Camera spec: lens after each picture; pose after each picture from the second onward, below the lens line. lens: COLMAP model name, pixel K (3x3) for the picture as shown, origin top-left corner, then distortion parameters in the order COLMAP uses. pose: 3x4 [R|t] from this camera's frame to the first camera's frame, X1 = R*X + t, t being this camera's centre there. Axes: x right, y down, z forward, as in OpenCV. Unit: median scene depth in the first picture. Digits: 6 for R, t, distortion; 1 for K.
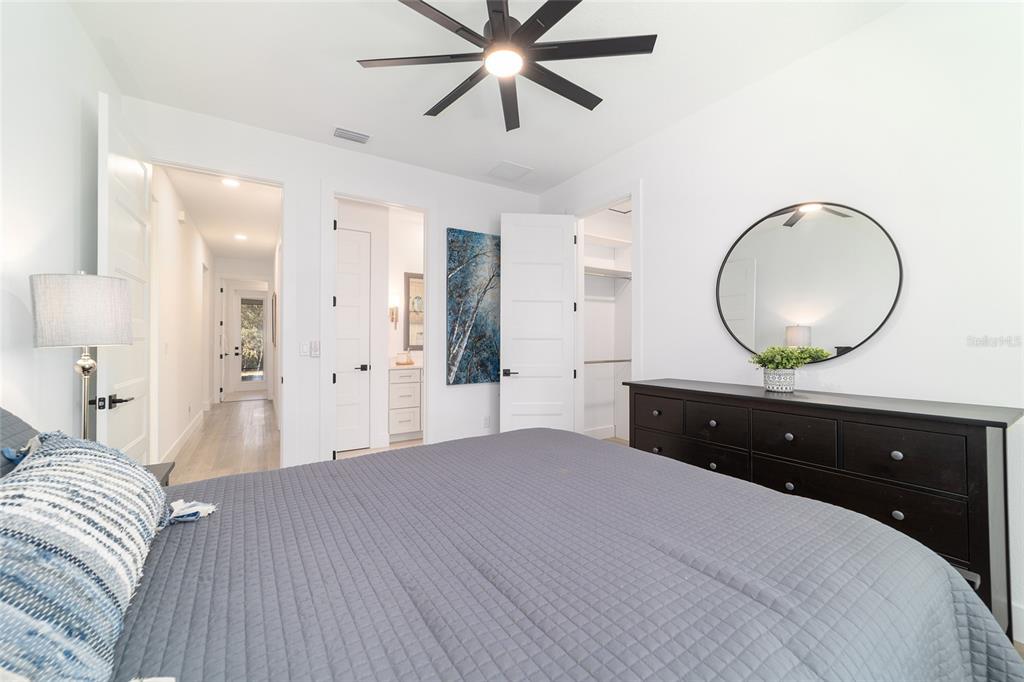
lens RADIAL K [[398.1, 0, 508.8], [0, 398.1, 337.7], [0, 0, 1]] dist [-0.001098, -0.000053]
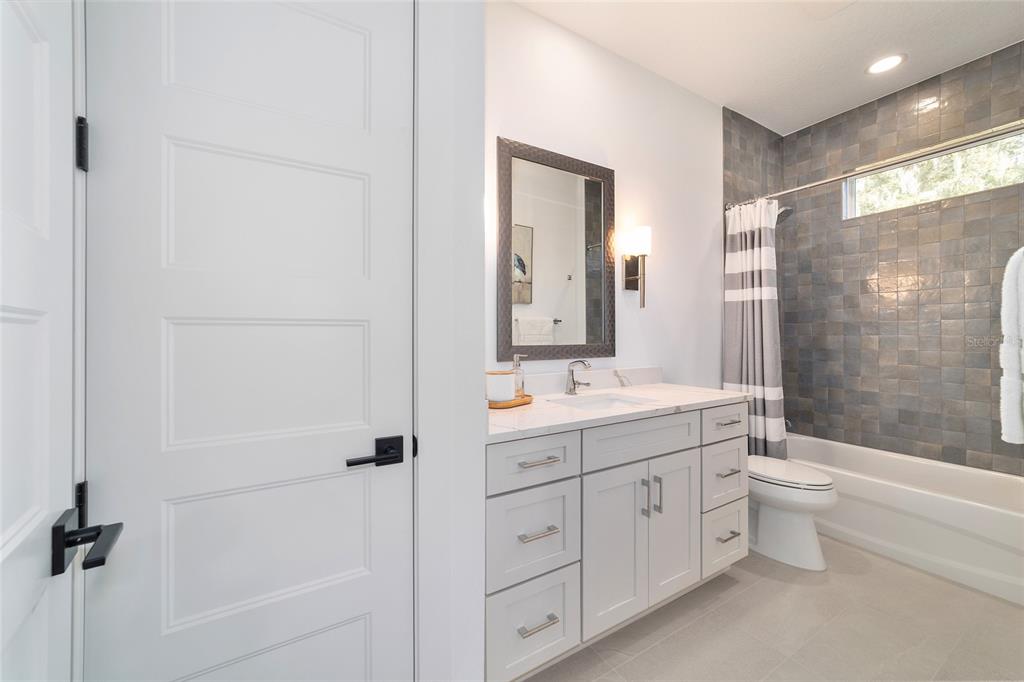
lens RADIAL K [[398.1, 0, 513.2], [0, 398.1, 340.3], [0, 0, 1]] dist [-0.001098, -0.000053]
pose [[0.999477, -0.007377, -0.031491, -0.247878], [0.007758, 0.999898, 0.012000, 0.010058], [0.031399, -0.012238, 0.999432, 0.671731]]
